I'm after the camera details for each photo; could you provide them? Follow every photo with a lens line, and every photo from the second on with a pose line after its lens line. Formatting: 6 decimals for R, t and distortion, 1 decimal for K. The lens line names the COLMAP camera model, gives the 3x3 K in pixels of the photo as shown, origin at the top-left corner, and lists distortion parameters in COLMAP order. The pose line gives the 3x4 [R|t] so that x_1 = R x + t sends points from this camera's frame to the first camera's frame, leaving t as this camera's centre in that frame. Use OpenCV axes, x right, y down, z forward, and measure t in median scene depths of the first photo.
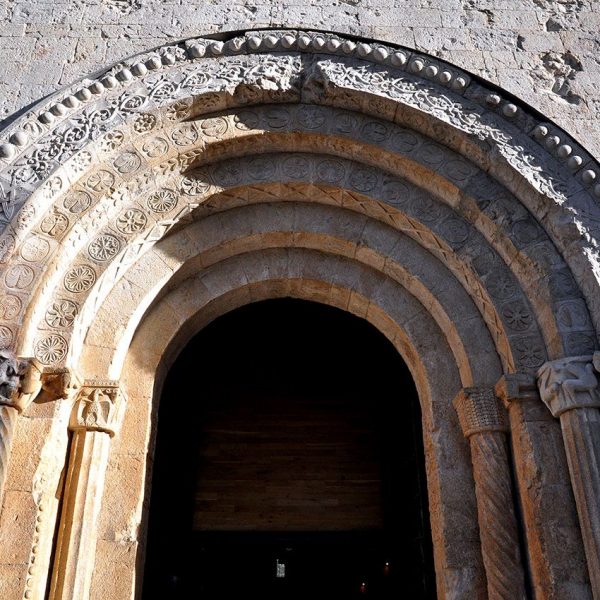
lens RADIAL K [[601.4, 0, 278.4], [0, 601.4, 298.4], [0, 0, 1]] dist [-0.018338, -0.000458]
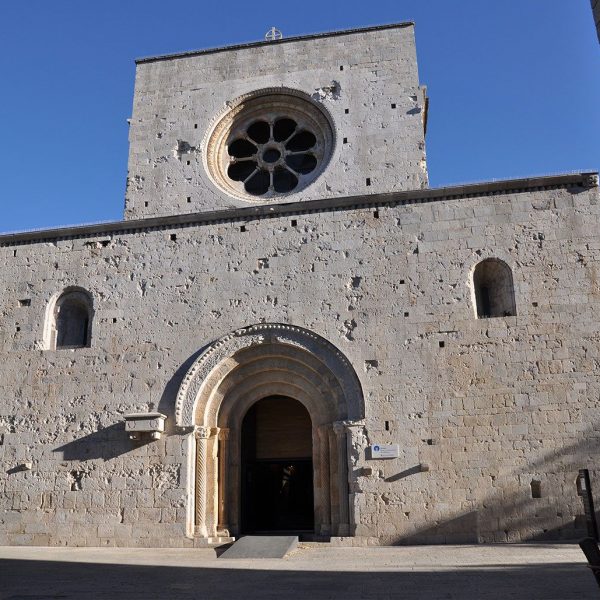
lens RADIAL K [[674.2, 0, 300.0], [0, 674.2, 300.0], [0, 0, 1]] dist [-0.097742, 0.037194]
pose [[0.989350, -0.058842, -0.133135, 0.712766], [0.082030, 0.980962, 0.176025, -1.209821], [0.120243, -0.185071, 0.975341, -2.601169]]
